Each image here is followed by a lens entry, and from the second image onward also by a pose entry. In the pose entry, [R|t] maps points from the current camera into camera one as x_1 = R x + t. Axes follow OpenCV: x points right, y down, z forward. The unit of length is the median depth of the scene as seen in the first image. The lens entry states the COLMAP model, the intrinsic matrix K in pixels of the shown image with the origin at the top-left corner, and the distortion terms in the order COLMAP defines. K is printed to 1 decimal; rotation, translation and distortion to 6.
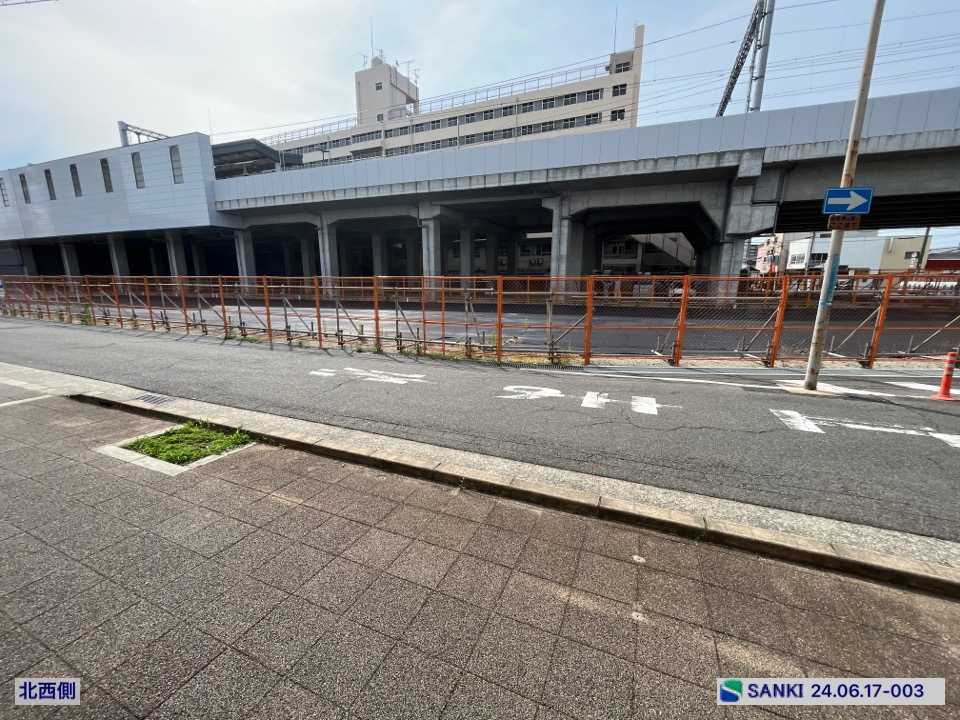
lens RADIAL K [[387.8, 0, 476.0], [0, 387.8, 362.8], [0, 0, 1]] dist [-0.003497, 0.000483]
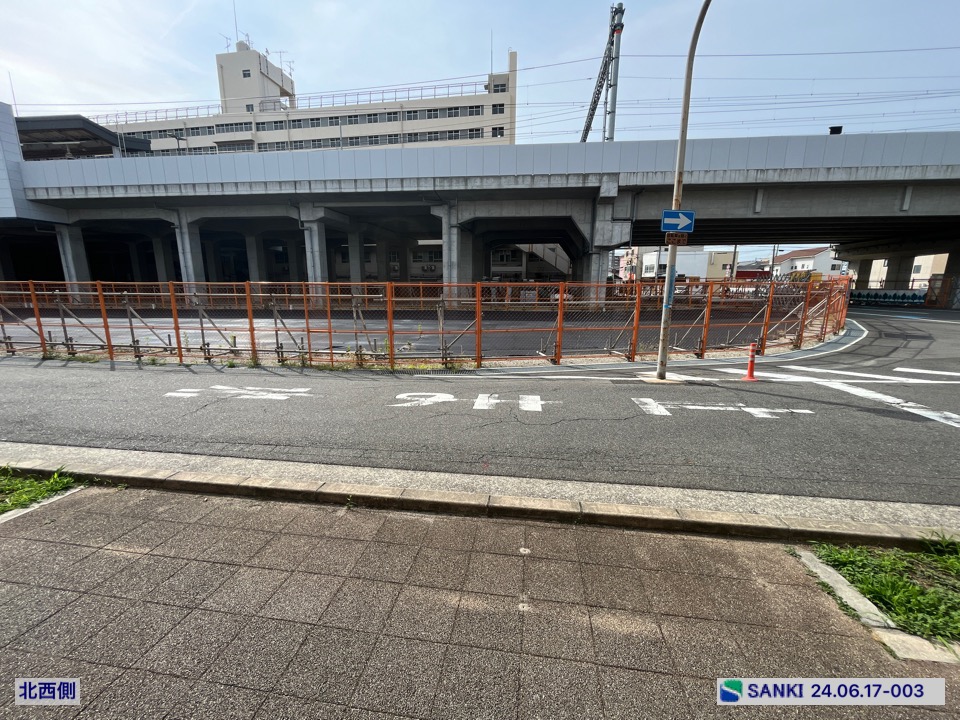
lens RADIAL K [[387.8, 0, 475.8], [0, 387.8, 362.2], [0, 0, 1]] dist [-0.003497, 0.000483]
pose [[0.965067, -0.049189, 0.257346, 0.003240], [0.053461, 0.998524, -0.009623, -0.000110], [-0.256493, 0.023044, 0.966271, 0.000383]]
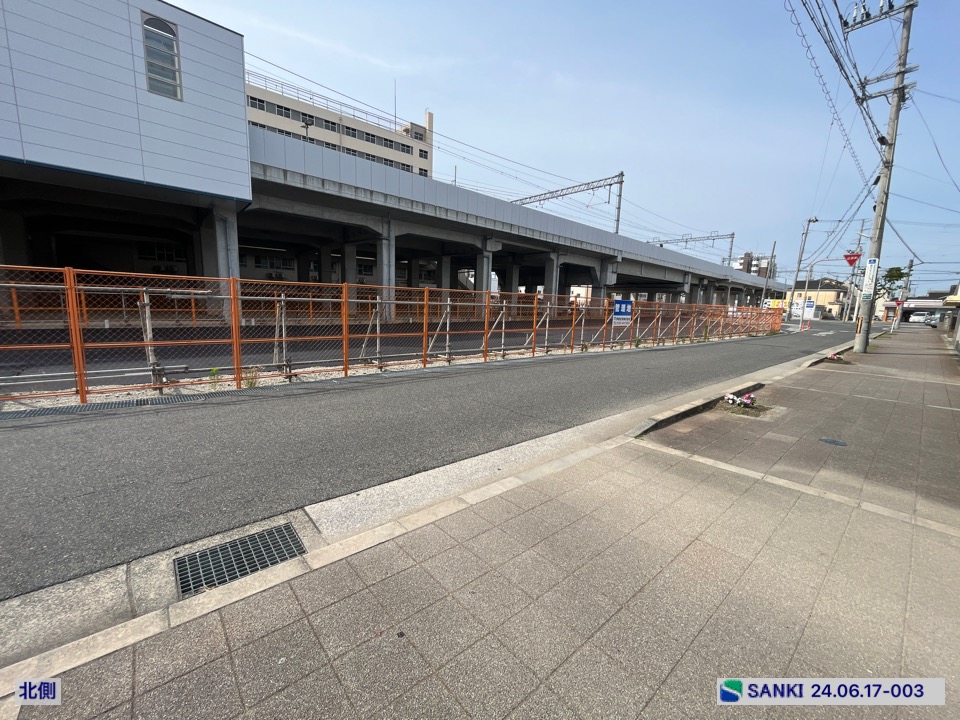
lens RADIAL K [[387.8, 0, 476.3], [0, 387.8, 362.6], [0, 0, 1]] dist [-0.003497, 0.000483]
pose [[0.432886, -0.127318, 0.892412, -1.219475], [0.160394, 0.985058, 0.062732, -0.114047], [-0.887064, 0.115982, 0.446839, 0.536044]]
